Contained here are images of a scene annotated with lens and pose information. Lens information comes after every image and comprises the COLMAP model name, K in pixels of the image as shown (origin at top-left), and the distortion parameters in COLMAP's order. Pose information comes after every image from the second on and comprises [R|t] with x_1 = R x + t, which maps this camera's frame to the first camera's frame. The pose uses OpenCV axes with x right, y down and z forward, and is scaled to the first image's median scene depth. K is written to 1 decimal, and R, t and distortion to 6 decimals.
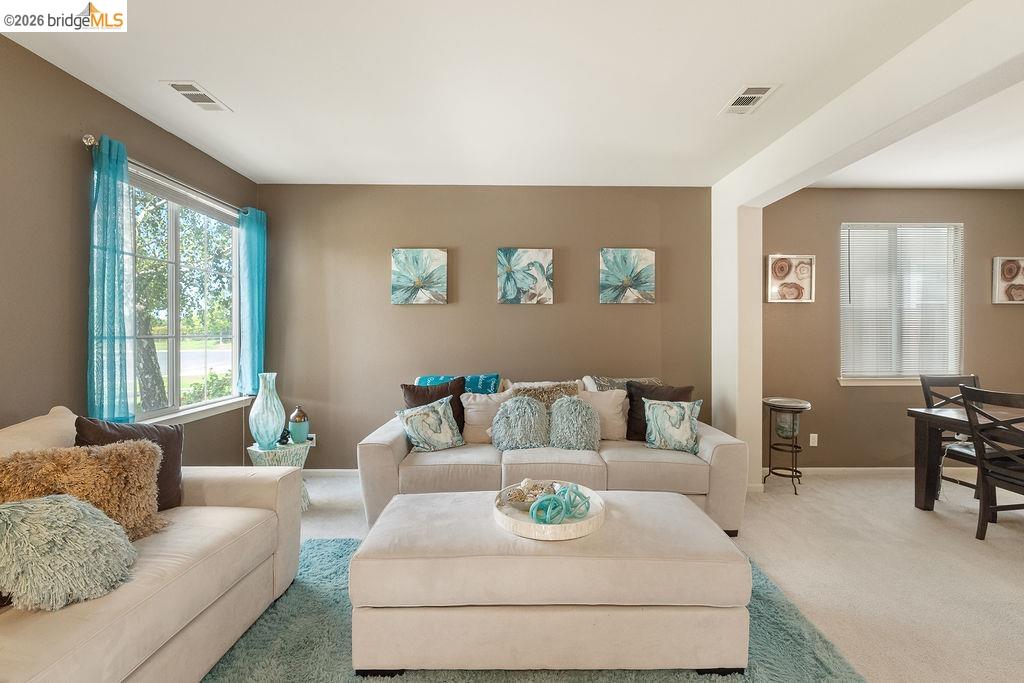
lens RADIAL K [[444.8, 0, 511.2], [0, 444.8, 335.7], [0, 0, 1]] dist [-0.000401, 0.000914]
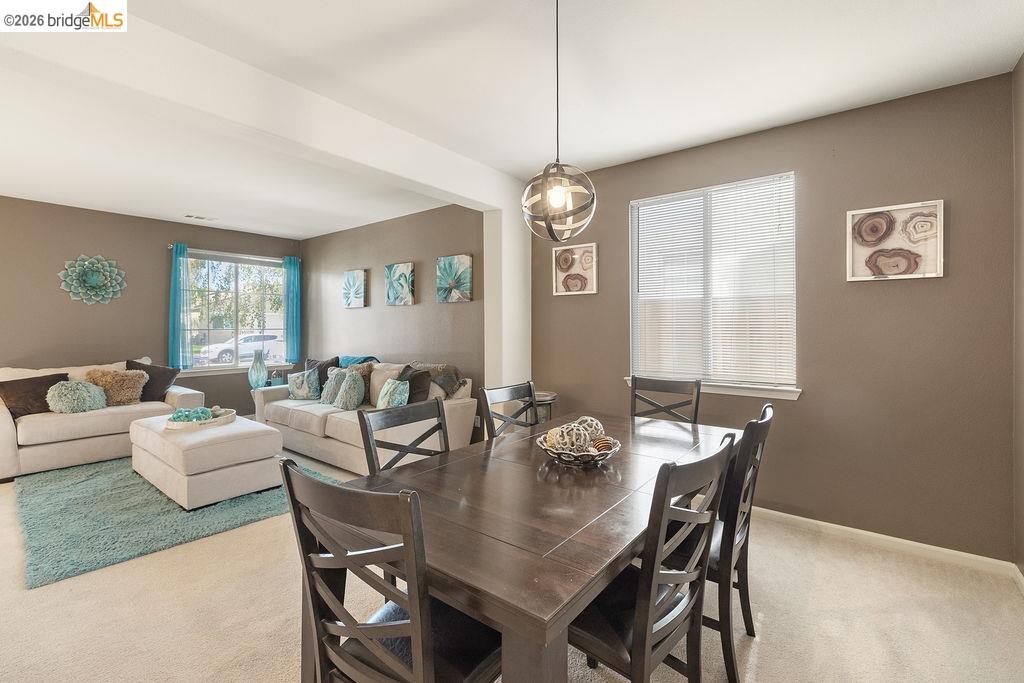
lens RADIAL K [[444.8, 0, 498.7], [0, 444.8, 321.8], [0, 0, 1]] dist [-0.000401, 0.000914]
pose [[0.772772, -0.008693, -0.634624, 1.121921], [0.007215, 0.999962, -0.004912, -0.012464], [0.634643, -0.000783, 0.772805, 0.153093]]
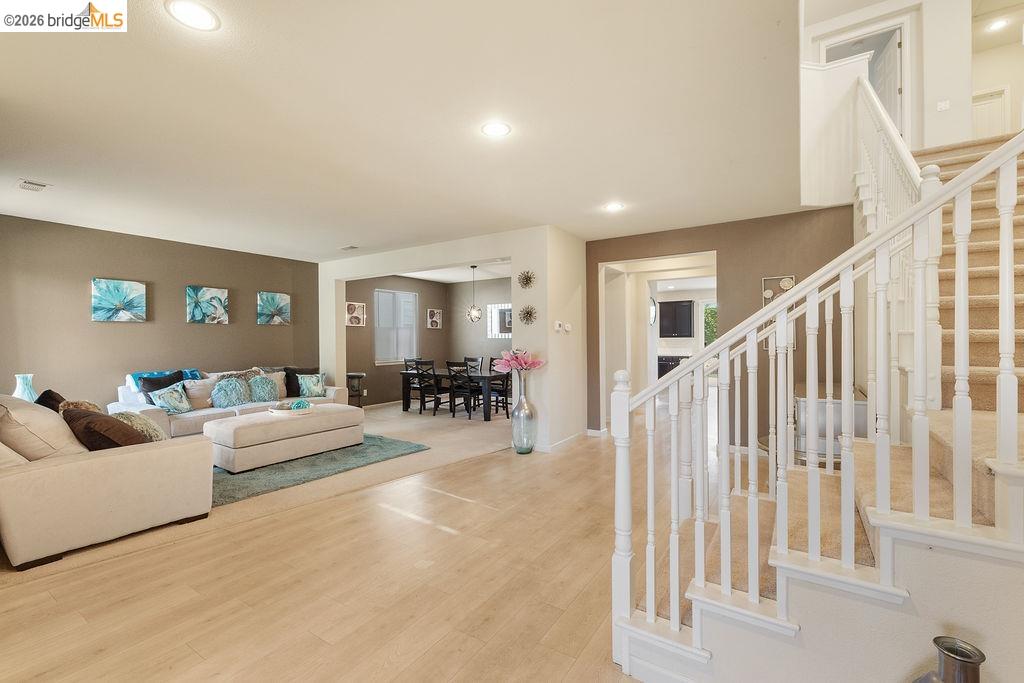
lens RADIAL K [[444.8, 0, 511.9], [0, 444.8, 336.7], [0, 0, 1]] dist [-0.000401, 0.000914]
pose [[0.563500, 0.000970, 0.826116, -0.651860], [0.013135, 0.999862, -0.010133, 0.004420], [-0.826012, 0.016561, 0.563409, -0.740824]]
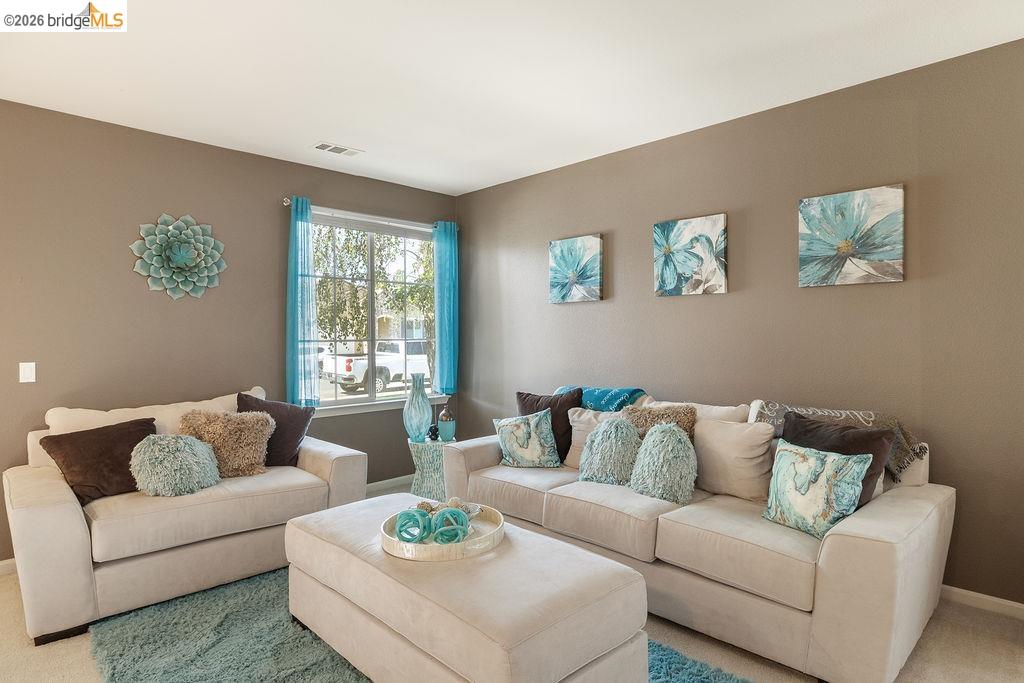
lens RADIAL K [[566.5, 0, 500.0], [0, 566.5, 336.2], [0, 0, 1]] dist [-0.007493, 0.003133]
pose [[0.686231, -0.004681, -0.727368, 0.496077], [0.010525, 0.999939, 0.003494, -0.010113], [0.727307, -0.010054, 0.686238, 0.136928]]
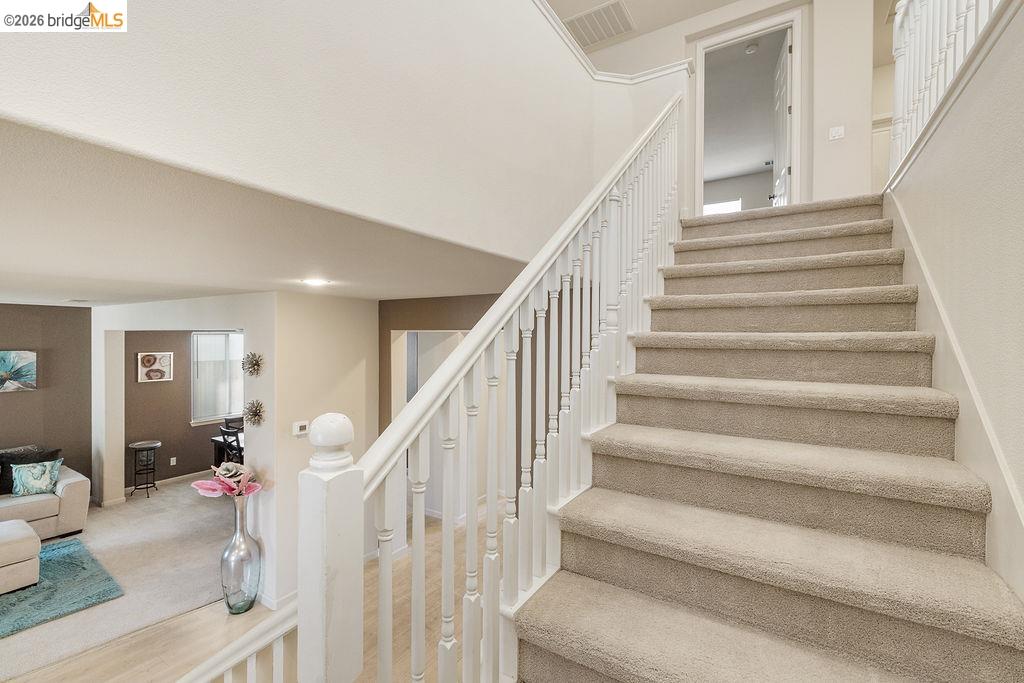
lens RADIAL K [[444.8, 0, 512.0], [0, 444.8, 341.7], [0, 0, 1]] dist [-0.000401, 0.000914]
pose [[0.543982, -0.005127, 0.839081, -0.035556], [0.001351, 0.999985, 0.005235, -0.229902], [-0.839096, -0.001714, 0.543981, -1.011831]]
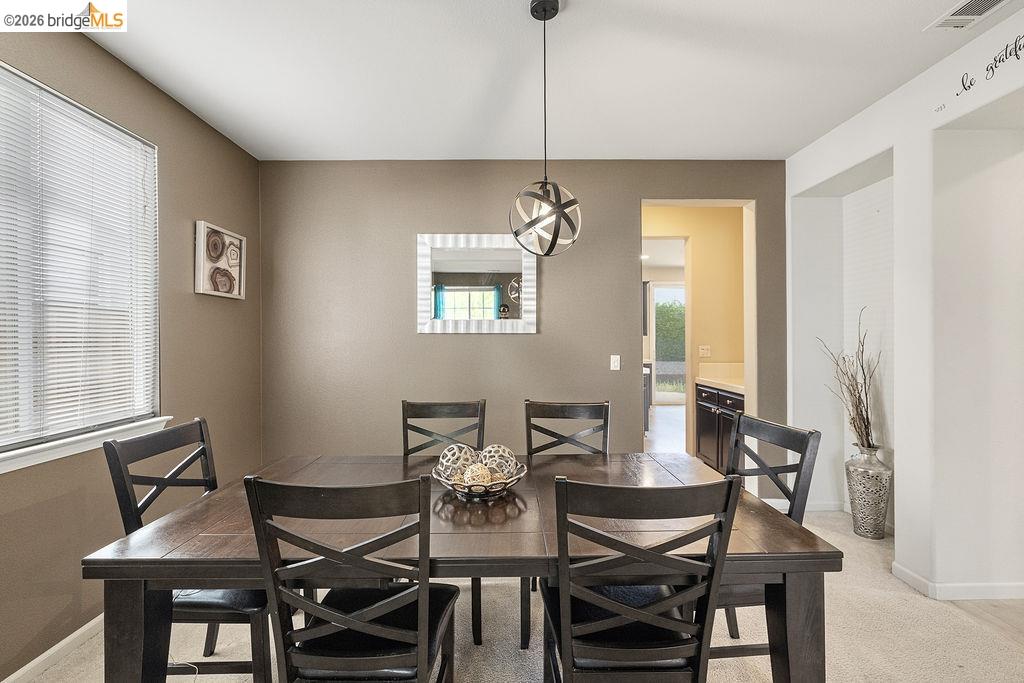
lens RADIAL K [[444.8, 0, 505.1], [0, 444.8, 336.5], [0, 0, 1]] dist [-0.000401, 0.000914]
pose [[0.018304, 0.008228, 0.999799, 0.464251], [0.012457, 0.999887, -0.008457, 0.001143], [-0.999755, 0.012610, 0.018200, 0.558285]]
